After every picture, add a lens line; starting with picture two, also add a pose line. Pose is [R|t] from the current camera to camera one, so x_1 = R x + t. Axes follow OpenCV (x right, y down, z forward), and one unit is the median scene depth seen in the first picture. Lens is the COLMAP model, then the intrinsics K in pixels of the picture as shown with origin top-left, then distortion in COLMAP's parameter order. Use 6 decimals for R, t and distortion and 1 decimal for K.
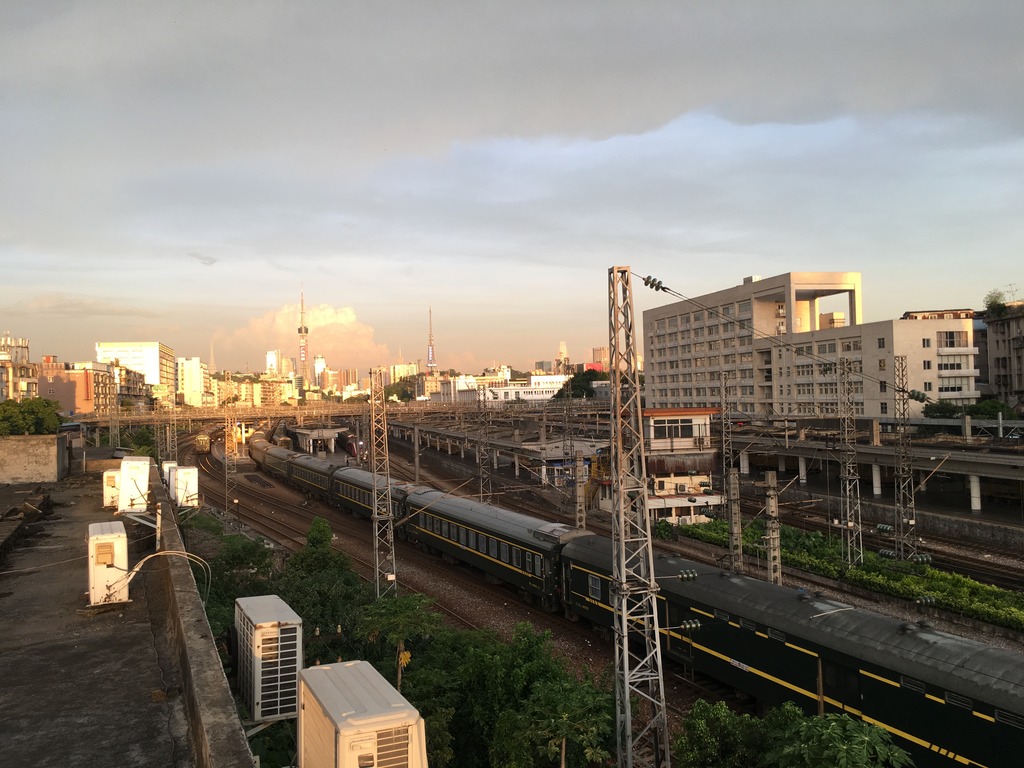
lens RADIAL K [[876.1, 0, 511.6], [0, 876.1, 382.3], [0, 0, 1]] dist [0.084604, -0.116166]
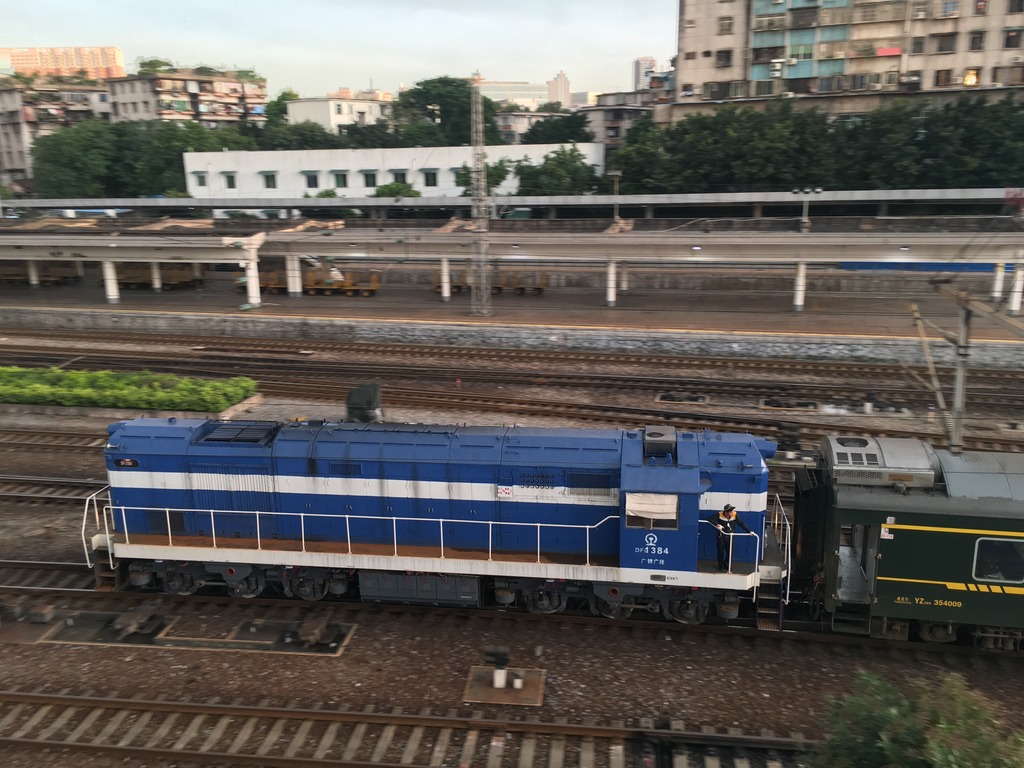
lens RADIAL K [[876.1, 0, 488.4], [0, 876.1, 380.2], [0, 0, 1]] dist [0.084604, -0.116166]
pose [[0.530462, -0.207521, 0.821916, -0.113291], [0.004623, 0.970267, 0.241994, 0.005191], [-0.847696, -0.124569, 0.515649, 0.266073]]
